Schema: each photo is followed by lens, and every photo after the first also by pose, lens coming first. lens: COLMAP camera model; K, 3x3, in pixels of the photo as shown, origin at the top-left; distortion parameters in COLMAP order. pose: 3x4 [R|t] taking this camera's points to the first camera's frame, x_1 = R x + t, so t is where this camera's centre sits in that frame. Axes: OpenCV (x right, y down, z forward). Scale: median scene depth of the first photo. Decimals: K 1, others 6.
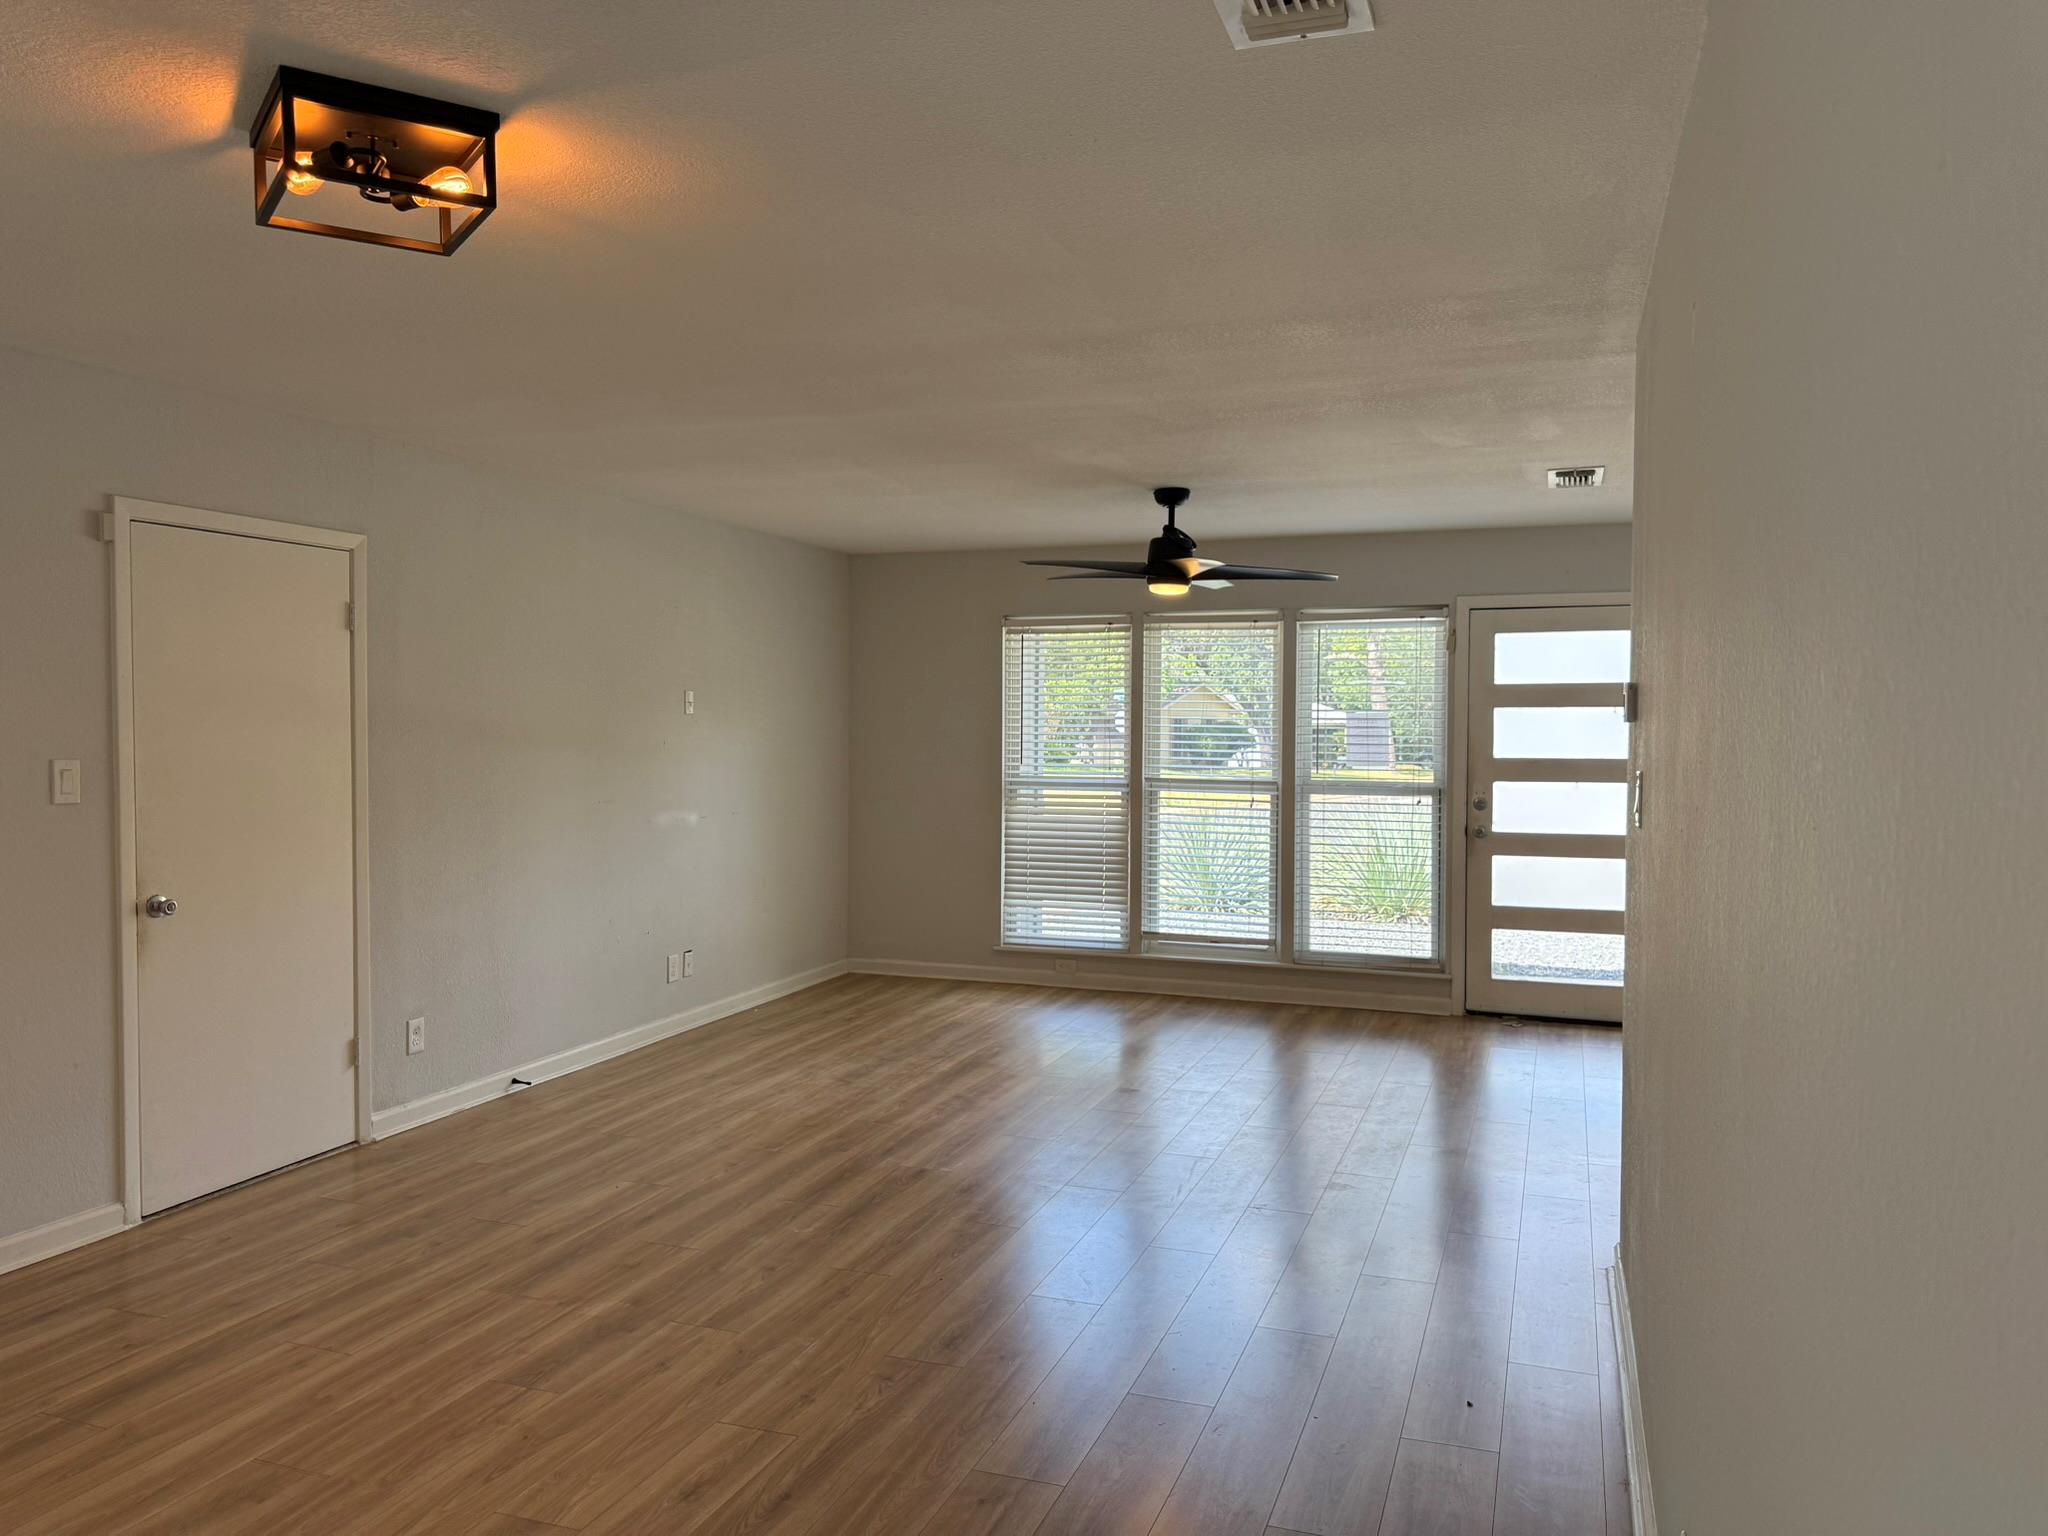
lens RADIAL K [[1446.4, 0, 1021.8], [0, 1446.4, 767.5], [0, 0, 1]] dist [0.166902, -0.267276]
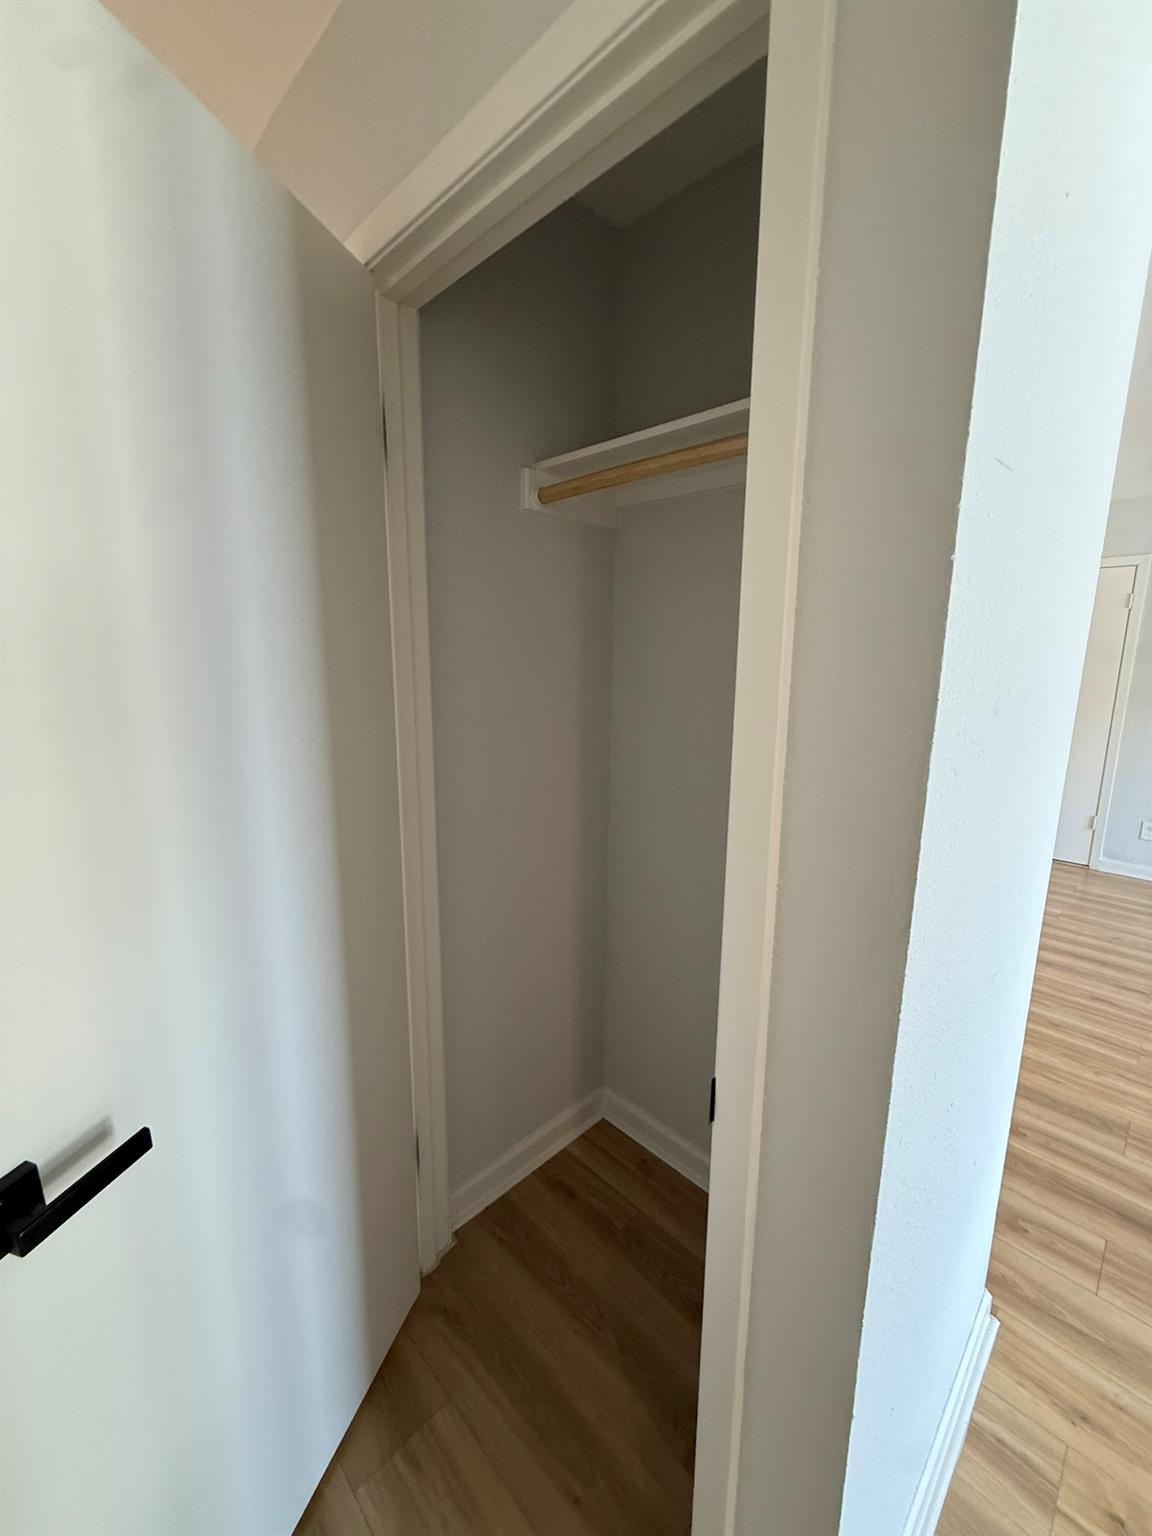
lens RADIAL K [[618.1, 0, 573.4], [0, 618.1, 768.2], [0, 0, 1]] dist [-0.001905, -0.000366]
pose [[-0.421841, 0.152611, -0.893734, 0.408801], [-0.040975, 0.981516, 0.186941, -0.006211], [0.905743, 0.115480, -0.407791, 0.480869]]
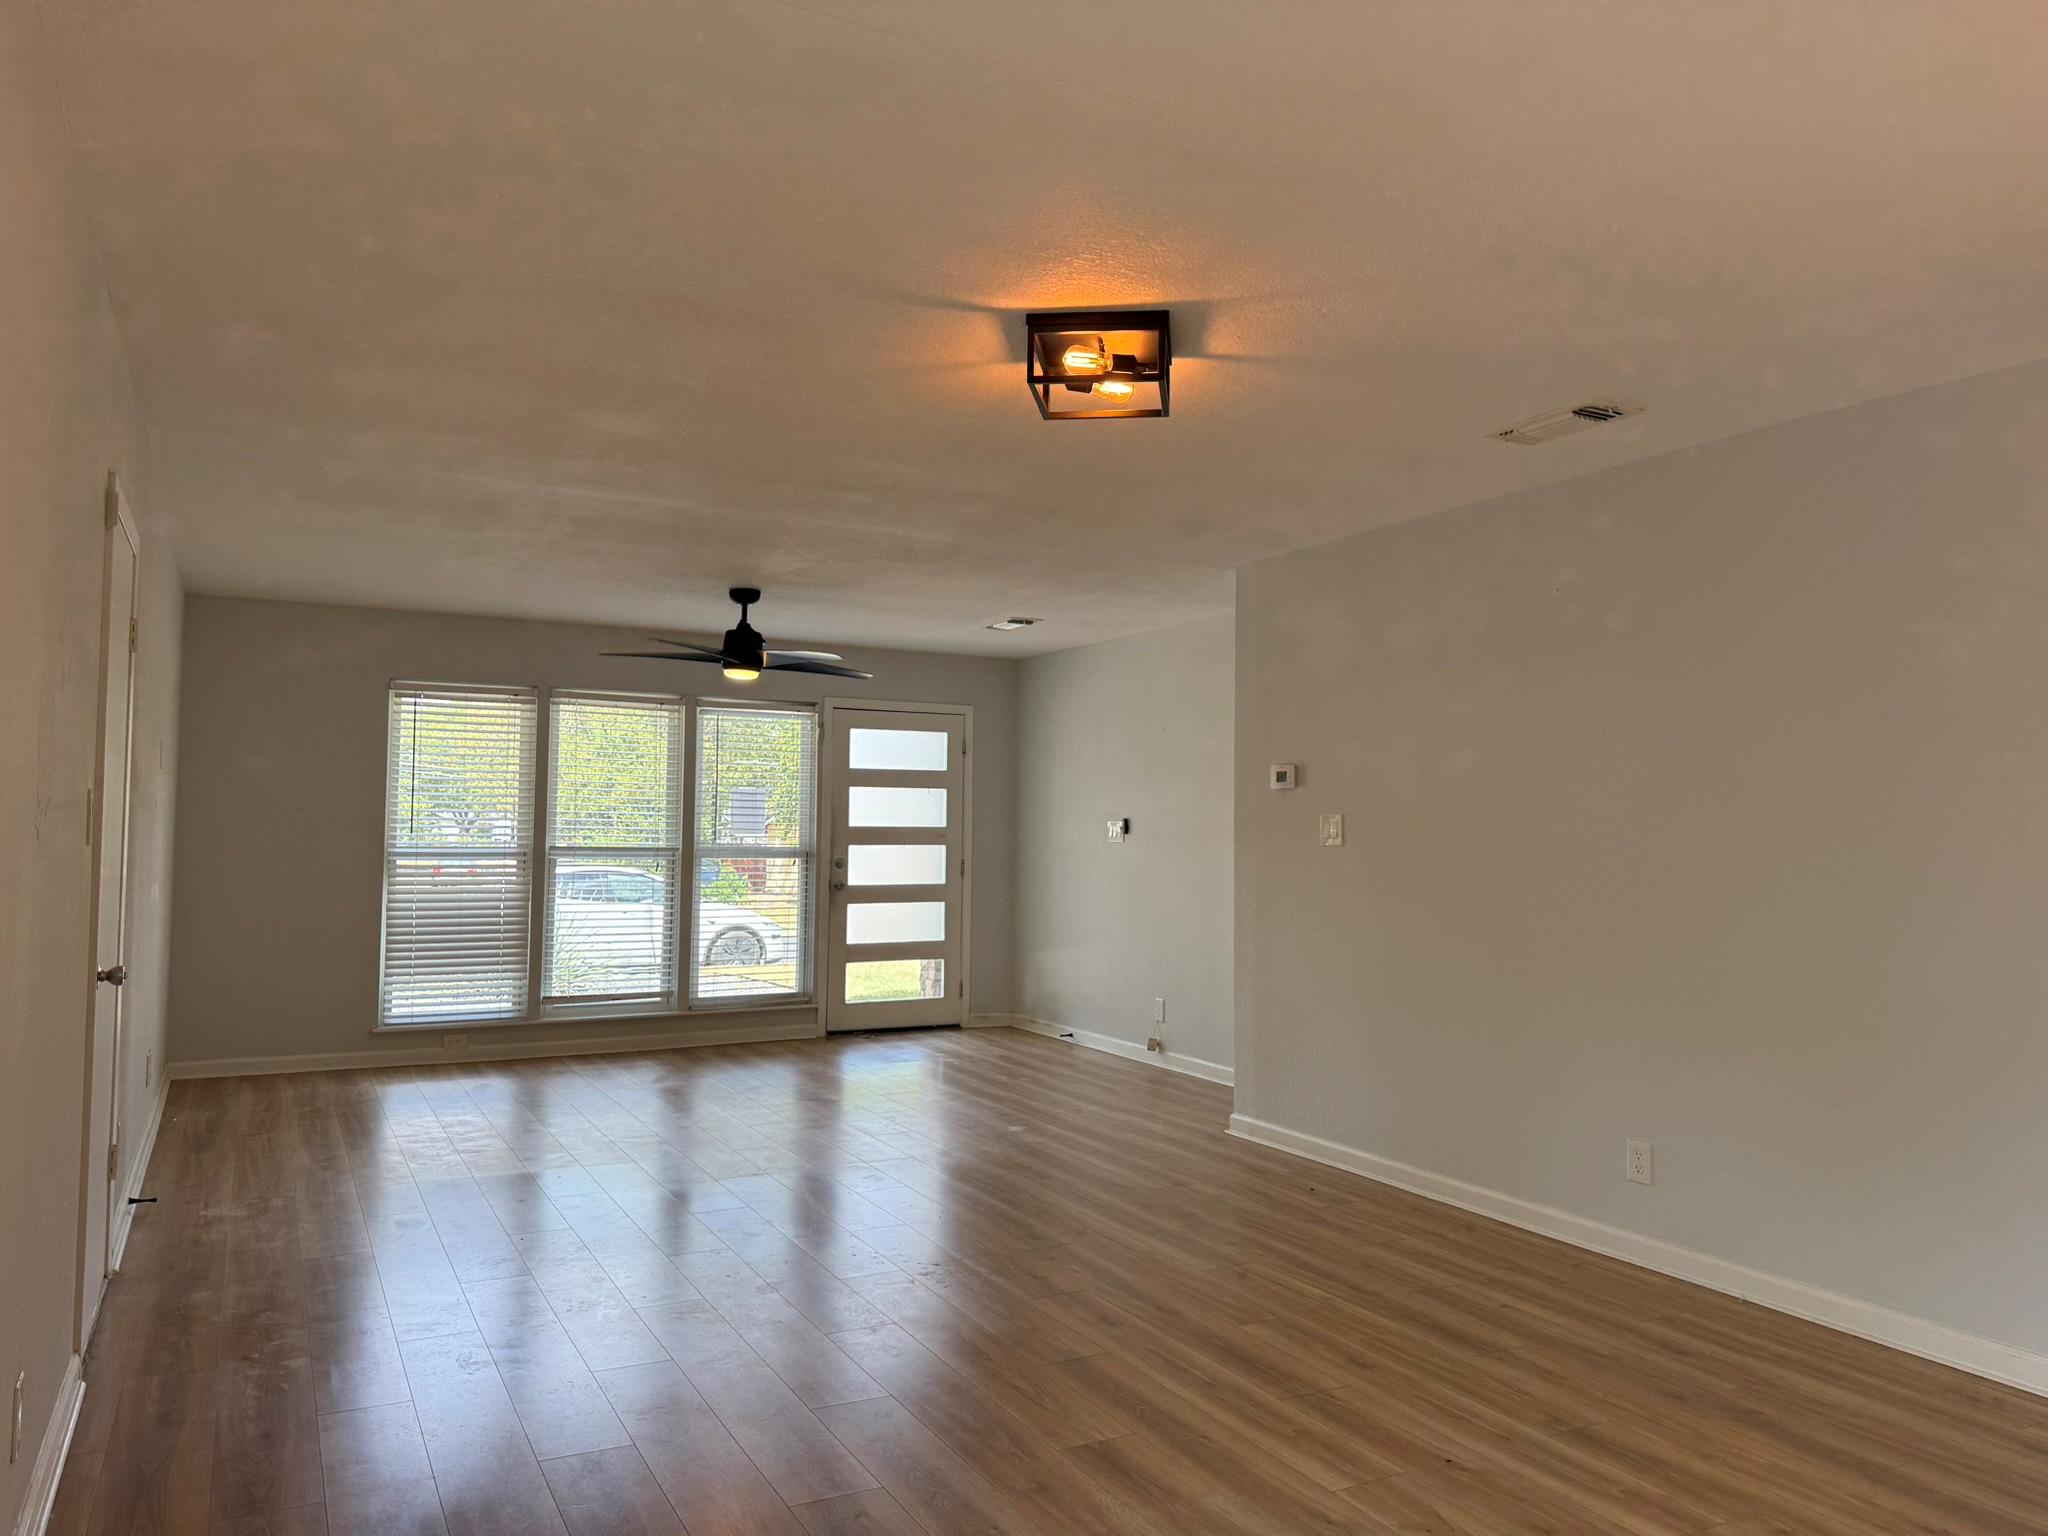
lens RADIAL K [[1446.4, 0, 1021.8], [0, 1446.4, 767.5], [0, 0, 1]] dist [0.166902, -0.267276]
pose [[0.674112, 0.035731, 0.737764, -0.499382], [0.011706, 0.998187, -0.059040, 0.018234], [-0.738536, 0.048436, 0.672472, 0.048027]]
